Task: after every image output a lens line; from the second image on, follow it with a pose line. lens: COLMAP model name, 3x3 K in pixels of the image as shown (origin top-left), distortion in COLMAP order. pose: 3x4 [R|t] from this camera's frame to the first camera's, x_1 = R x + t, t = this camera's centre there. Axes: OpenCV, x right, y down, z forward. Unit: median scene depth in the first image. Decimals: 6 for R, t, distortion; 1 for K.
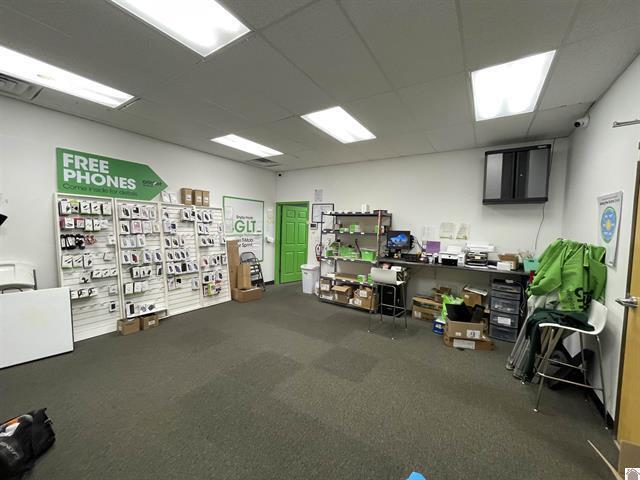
lens RADIAL K [[259.0, 0, 319.9], [0, 259.0, 240.6], [0, 0, 1]] dist [-0.003248, -0.000250]
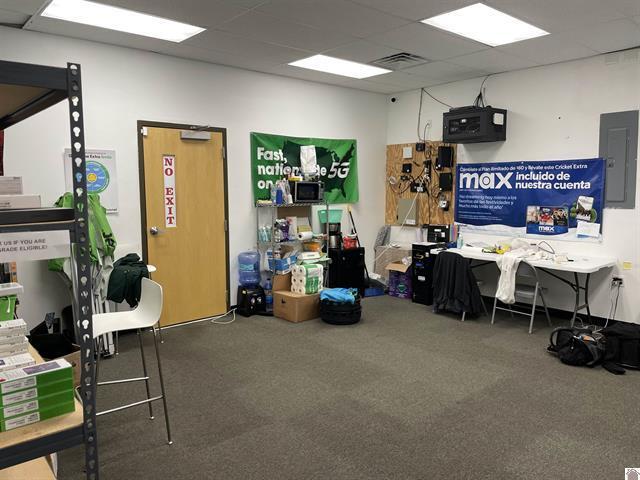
lens RADIAL K [[482.5, 0, 316.3], [0, 482.5, 232.1], [0, 0, 1]] dist [0.100061, -0.131330]
pose [[-0.958147, -0.048475, 0.282144, -0.236113], [-0.004643, 0.988062, 0.153989, -0.093708], [-0.286241, 0.146234, -0.946933, 1.631682]]
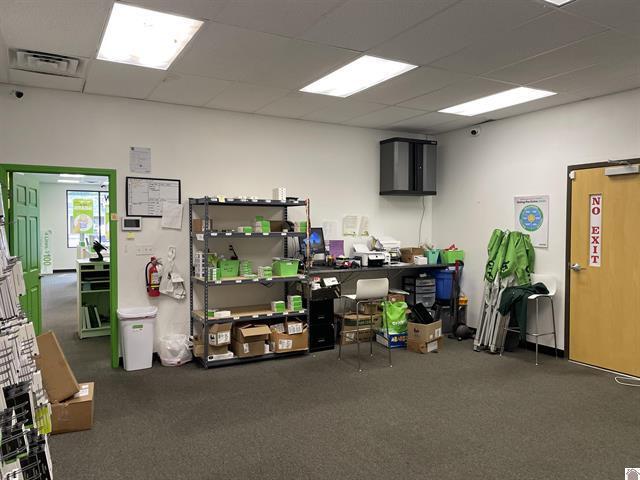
lens RADIAL K [[482.5, 0, 321.3], [0, 482.5, 240.9], [0, 0, 1]] dist [0.100061, -0.131330]
pose [[0.462453, -0.057710, 0.884764, -1.034564], [0.060090, 0.997625, 0.033664, -0.056690], [-0.884605, 0.037597, 0.464822, 0.465294]]
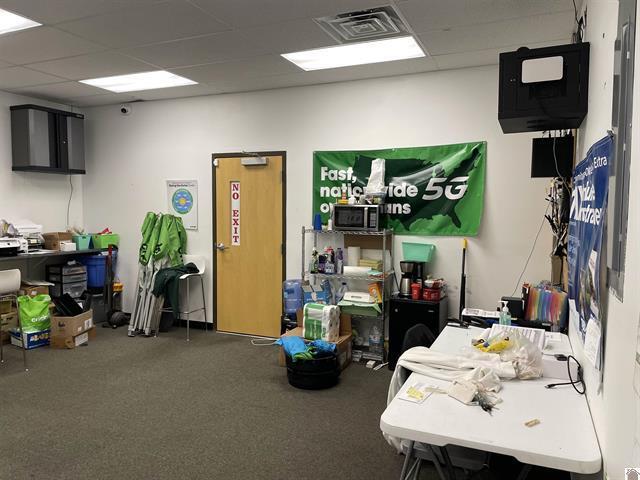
lens RADIAL K [[482.5, 0, 315.4], [0, 482.5, 241.4], [0, 0, 1]] dist [0.100061, -0.131330]
pose [[-0.153544, -0.094749, 0.983589, -1.008822], [0.040997, 0.993924, 0.102144, -0.051311], [-0.987291, 0.056008, -0.148727, 0.407561]]
